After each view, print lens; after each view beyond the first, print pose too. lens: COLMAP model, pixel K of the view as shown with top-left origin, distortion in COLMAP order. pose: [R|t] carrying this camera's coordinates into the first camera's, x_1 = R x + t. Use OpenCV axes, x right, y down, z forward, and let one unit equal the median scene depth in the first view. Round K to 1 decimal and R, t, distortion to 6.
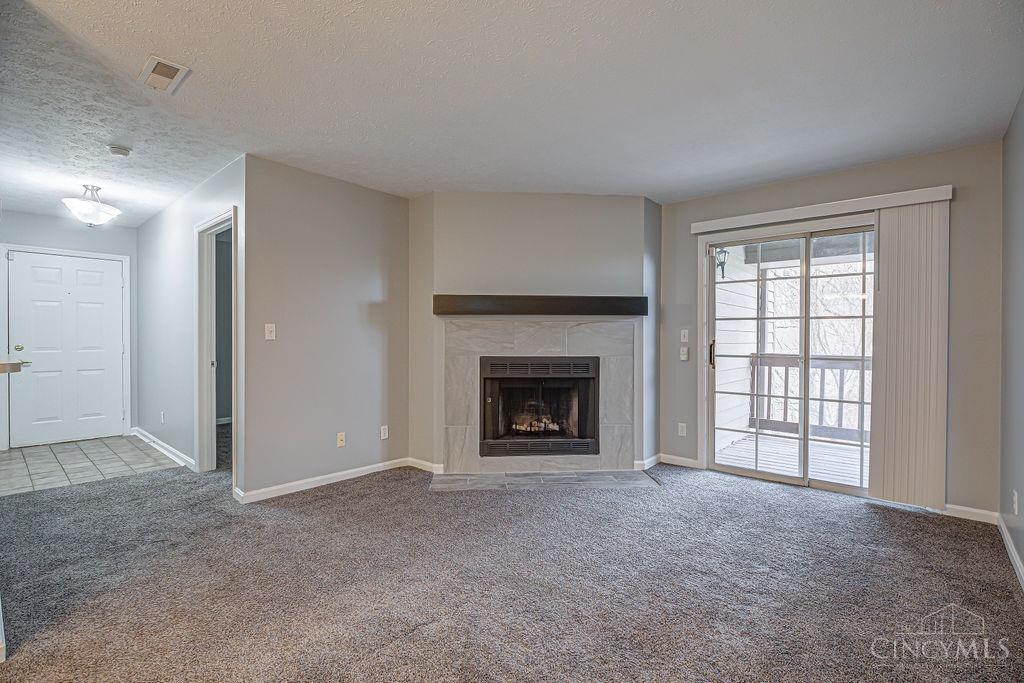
lens RADIAL K [[469.6, 0, 512.0], [0, 469.6, 341.5], [0, 0, 1]] dist [-0.002499, -0.000114]
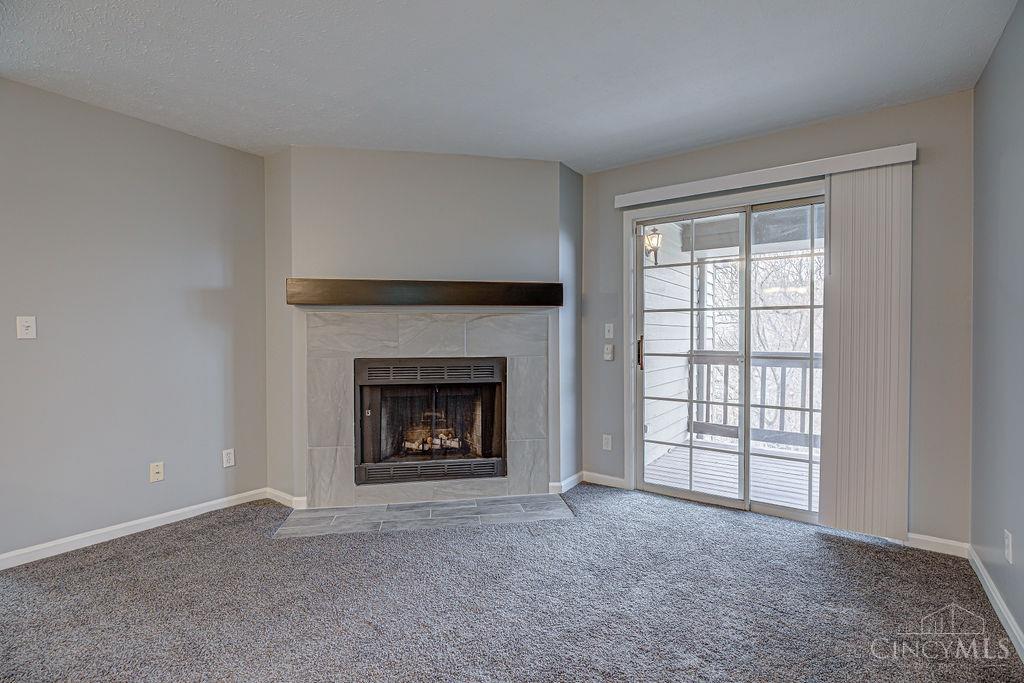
lens RADIAL K [[469.6, 0, 512.0], [0, 469.6, 341.5], [0, 0, 1]] dist [-0.002499, -0.000114]
pose [[0.995229, -0.006714, 0.097332, 0.118874], [0.006170, 0.999964, 0.005889, 0.000833], [-0.097368, -0.005260, 0.995235, 0.191157]]
